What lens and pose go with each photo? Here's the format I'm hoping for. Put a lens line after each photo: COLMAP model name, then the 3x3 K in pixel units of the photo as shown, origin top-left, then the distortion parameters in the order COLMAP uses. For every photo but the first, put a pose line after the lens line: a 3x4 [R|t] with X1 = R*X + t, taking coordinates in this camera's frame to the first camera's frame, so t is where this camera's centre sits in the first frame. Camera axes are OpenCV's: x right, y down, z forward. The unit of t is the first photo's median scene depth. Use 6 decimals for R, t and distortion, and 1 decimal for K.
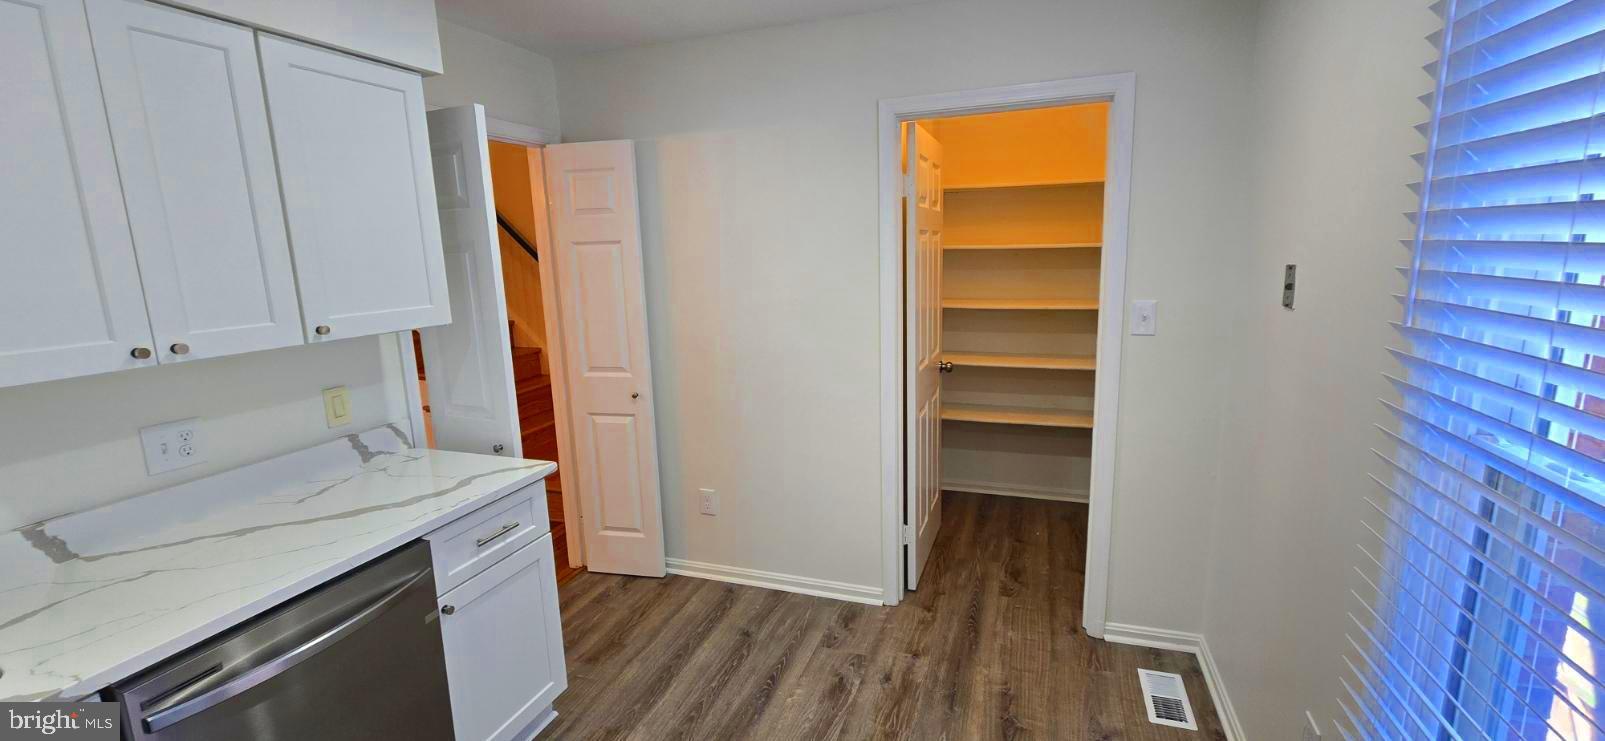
lens RADIAL K [[667.8, 0, 803.4], [0, 667.8, 377.2], [0, 0, 1]] dist [-0.000257, 0.000903]
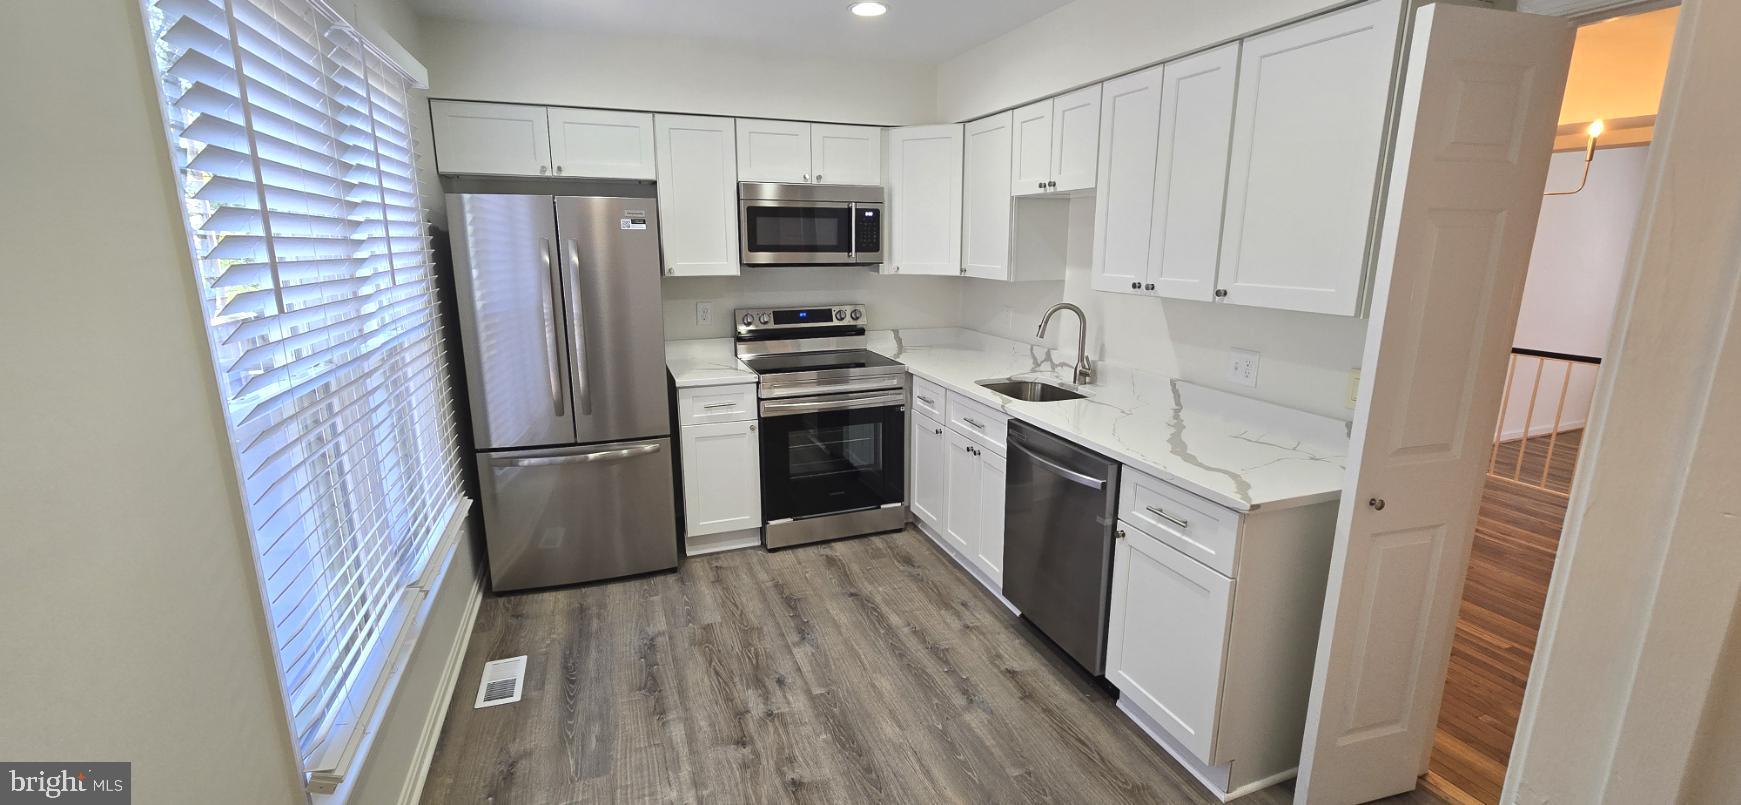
lens RADIAL K [[724.4, 0, 871.0], [0, 724.4, 401.1], [0, 0, 1]] dist [-0.000257, 0.000903]
pose [[-0.772973, 0.169270, -0.611441, 0.572605], [-0.094599, 0.922227, 0.374898, -0.319524], [0.627346, 0.347628, -0.696844, 1.599593]]
